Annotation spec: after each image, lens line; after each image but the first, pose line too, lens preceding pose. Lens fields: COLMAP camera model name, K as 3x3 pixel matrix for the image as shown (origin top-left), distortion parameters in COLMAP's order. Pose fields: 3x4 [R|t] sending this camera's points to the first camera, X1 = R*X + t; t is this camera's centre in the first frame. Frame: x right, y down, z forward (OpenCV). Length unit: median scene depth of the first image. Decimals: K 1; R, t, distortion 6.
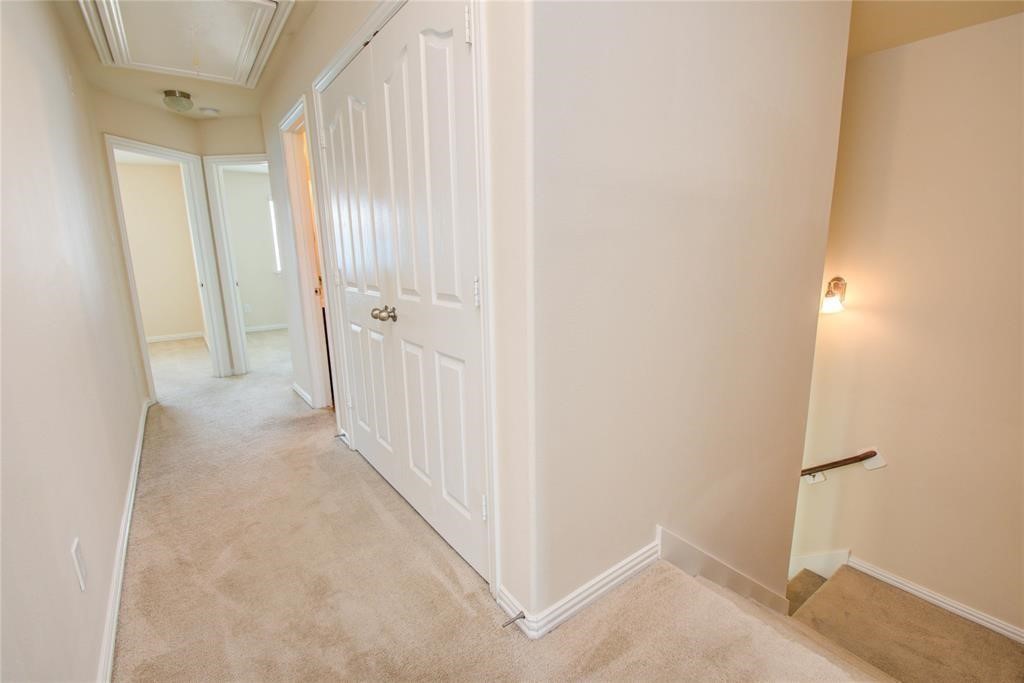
lens RADIAL K [[458.0, 0, 519.1], [0, 458.0, 340.2], [0, 0, 1]] dist [0.005101, -0.011022]
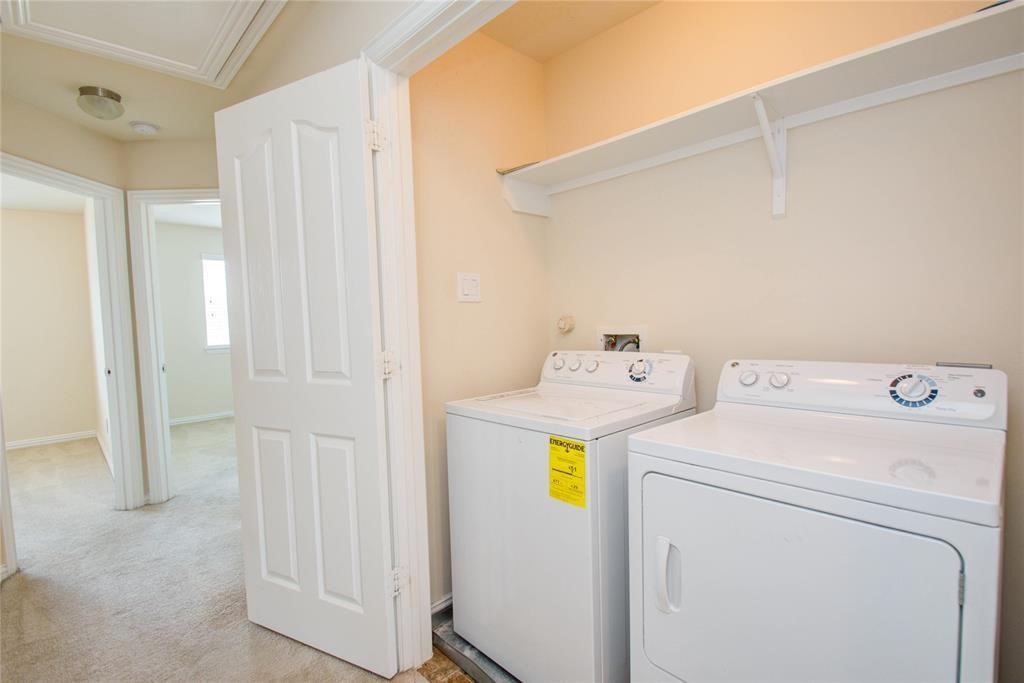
lens RADIAL K [[458.0, 0, 508.0], [0, 458.0, 341.8], [0, 0, 1]] dist [0.005101, -0.011022]
pose [[0.989872, -0.016231, 0.141029, -0.216900], [0.036436, 0.989211, -0.141895, -0.051646], [-0.137205, 0.145596, 0.979784, 0.268066]]
